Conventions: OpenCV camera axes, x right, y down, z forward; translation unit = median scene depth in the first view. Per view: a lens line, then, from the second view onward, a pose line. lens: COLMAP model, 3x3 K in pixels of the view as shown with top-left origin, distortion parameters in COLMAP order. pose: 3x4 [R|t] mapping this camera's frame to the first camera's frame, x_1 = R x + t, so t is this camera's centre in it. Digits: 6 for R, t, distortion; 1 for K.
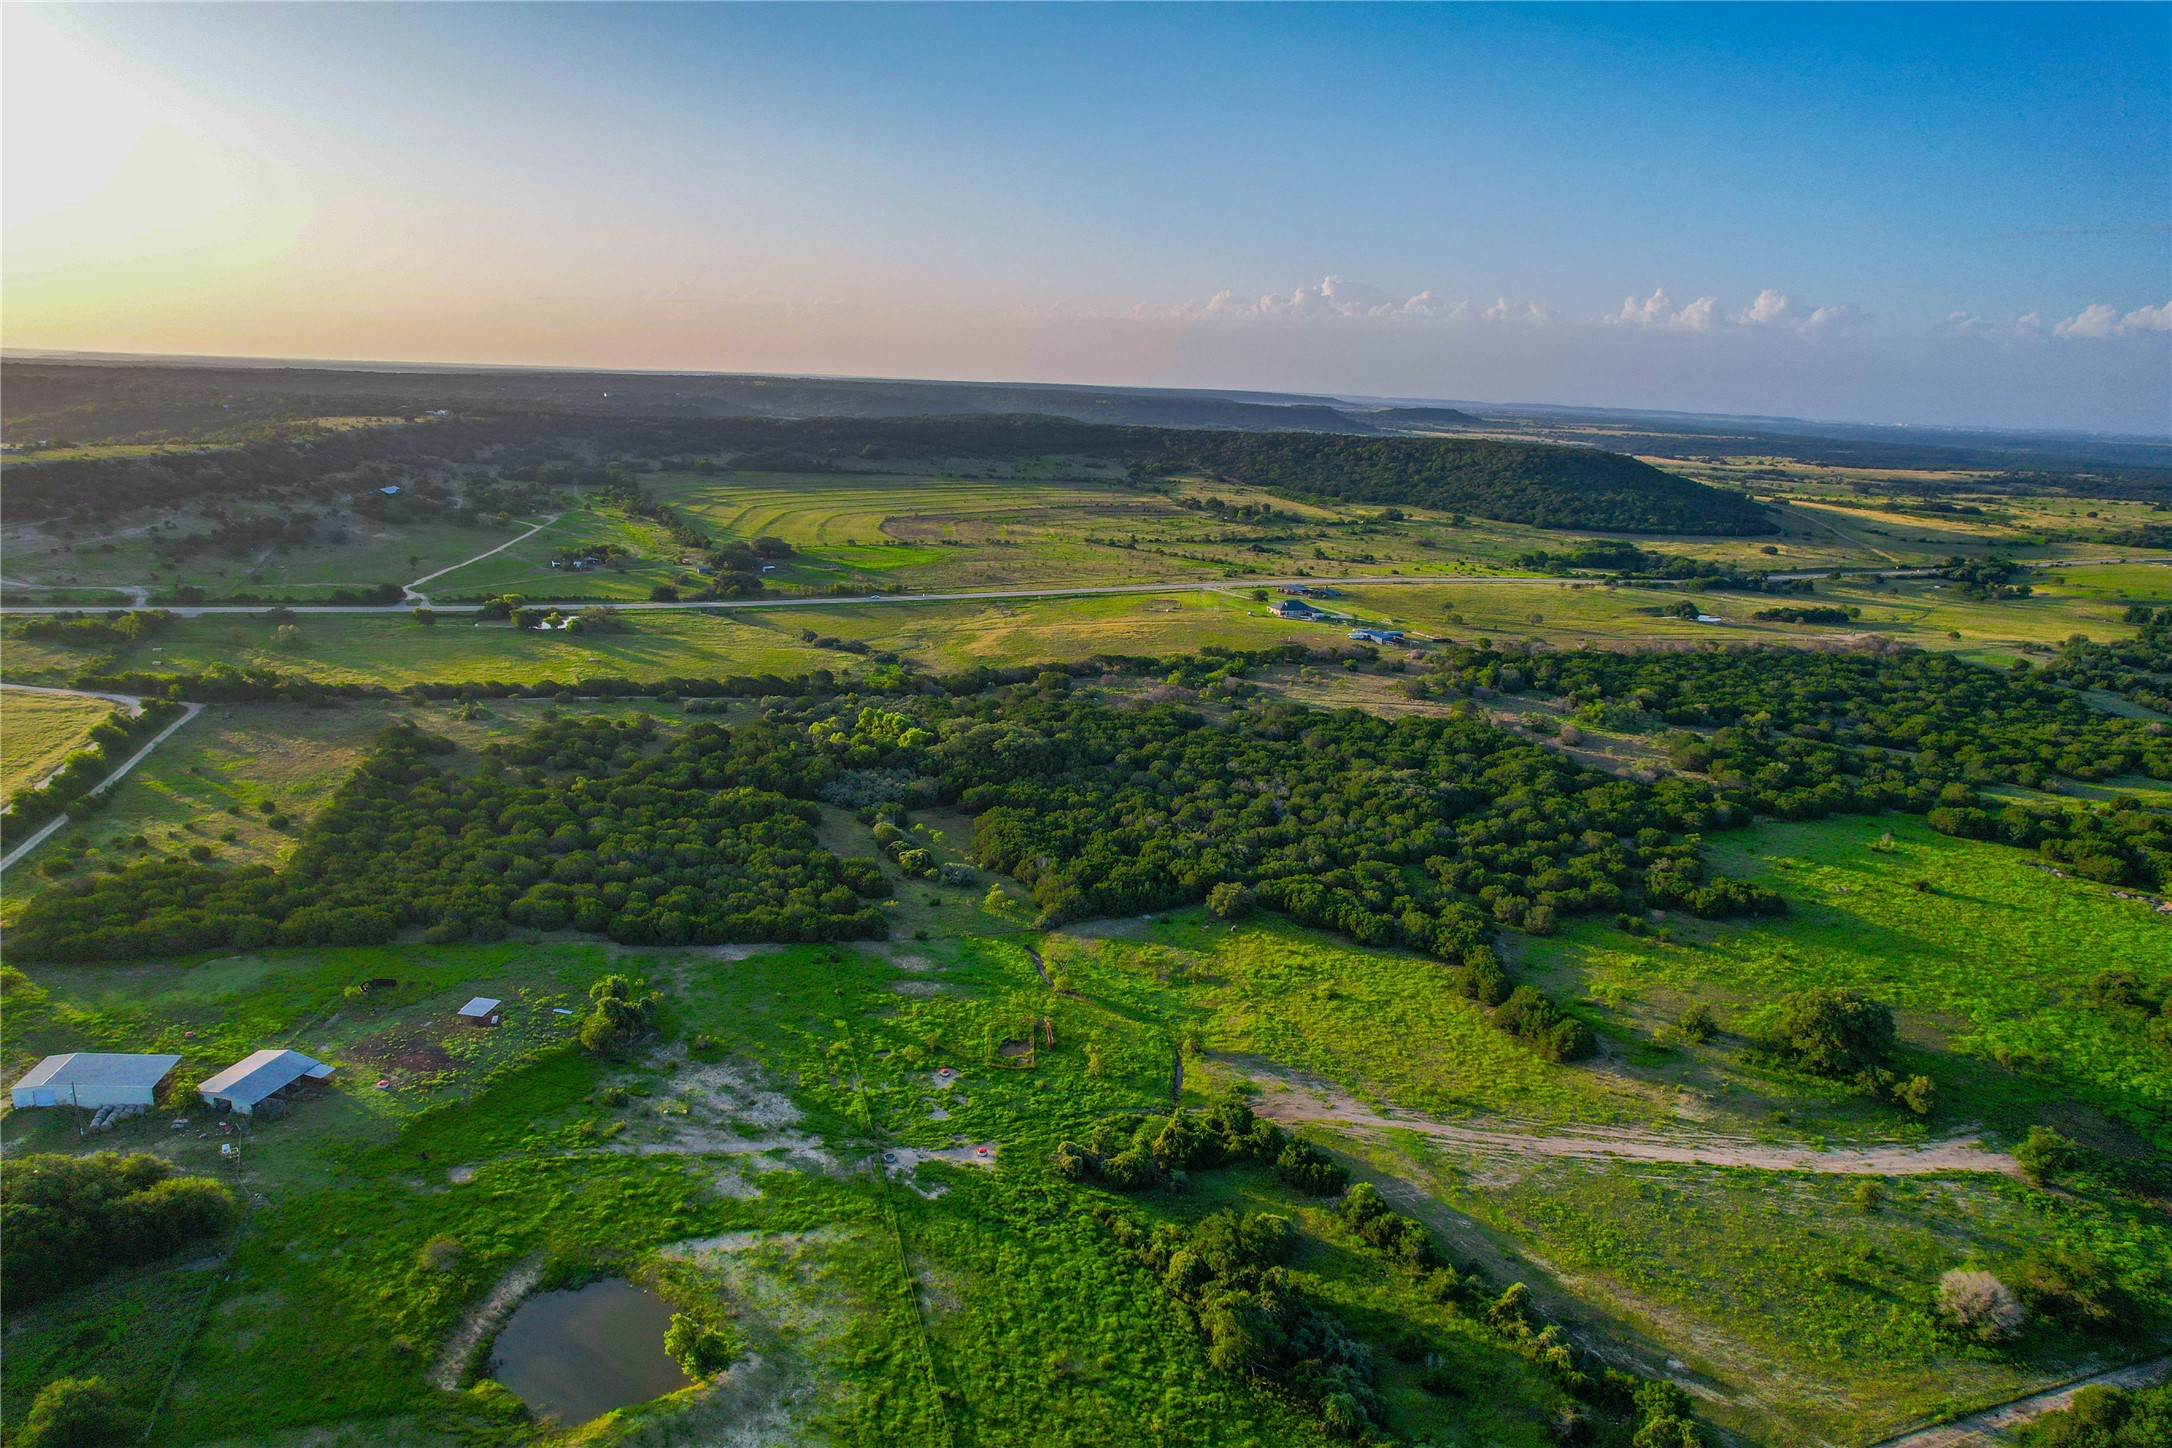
lens RADIAL K [[1385.2, 0, 1086.5], [0, 1385.2, 733.8], [0, 0, 1]] dist [-0.077708, 0.067585]
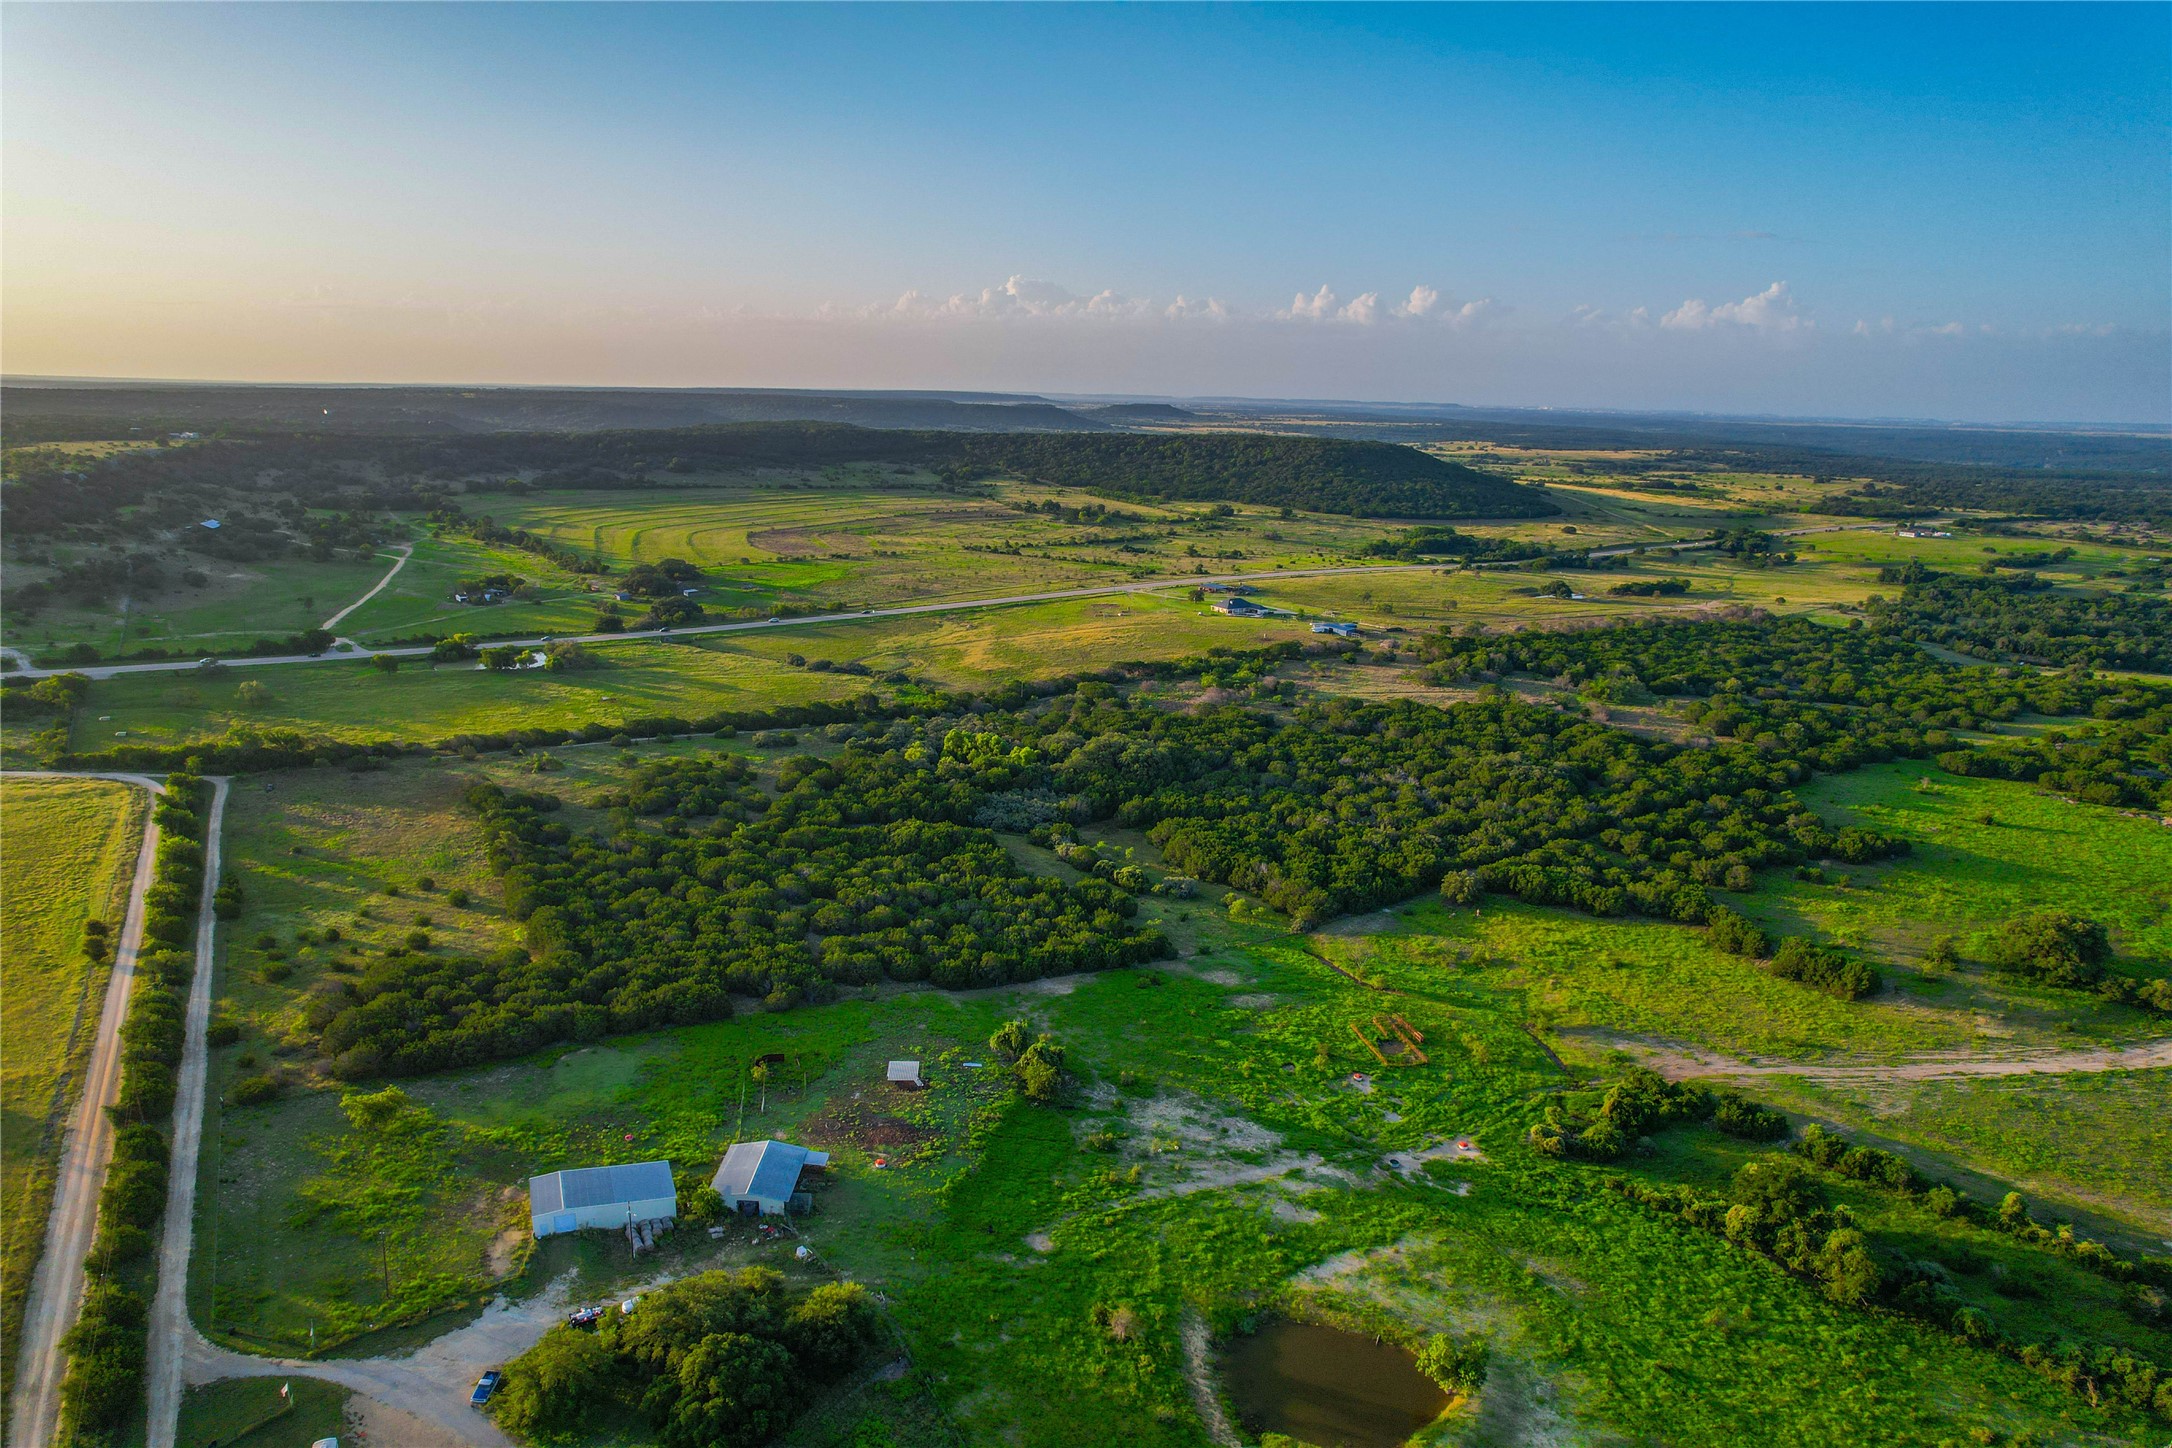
lens RADIAL K [[1385.2, 0, 1084.2], [0, 1385.2, 728.3], [0, 0, 1]] dist [-0.077708, 0.067585]
pose [[0.976304, -0.067807, 0.205507, -0.226708], [0.068537, 0.997642, 0.003572, -0.014184], [-0.205265, 0.010598, 0.978649, 0.017182]]
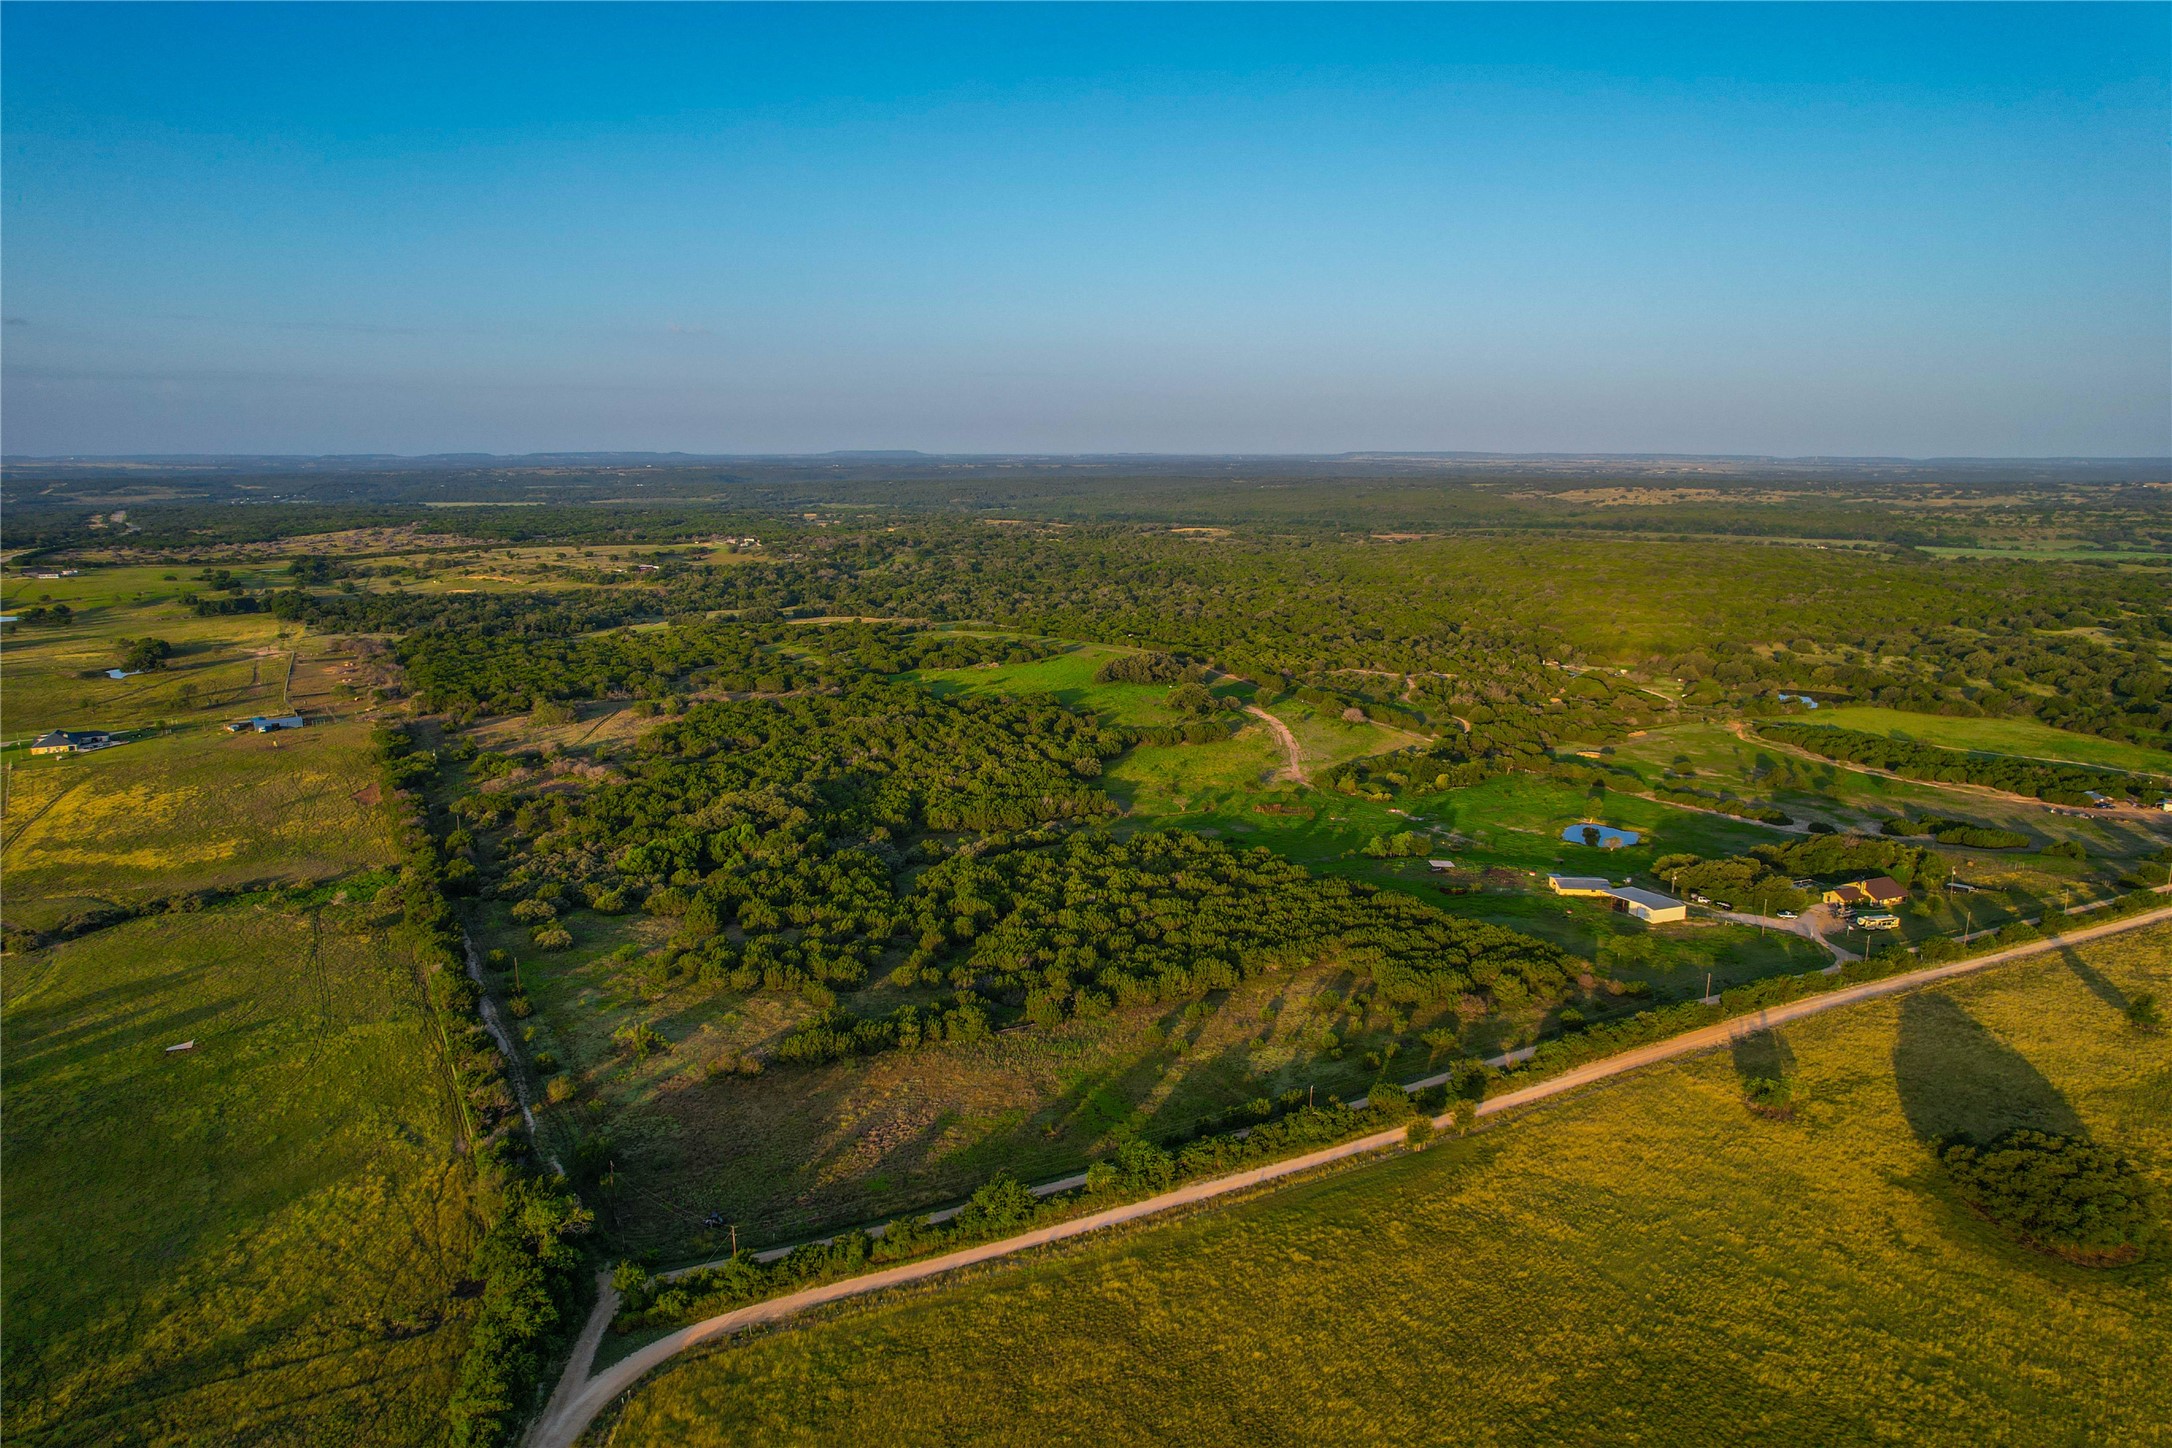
lens RADIAL K [[1385.2, 0, 1080.0], [0, 1385.2, 725.1], [0, 0, 1]] dist [-0.077708, 0.067585]
pose [[-0.170909, -0.232504, 0.957461, -0.826735], [0.237858, 0.933281, 0.269091, -0.209423], [-0.956145, 0.273730, -0.104203, 0.682144]]
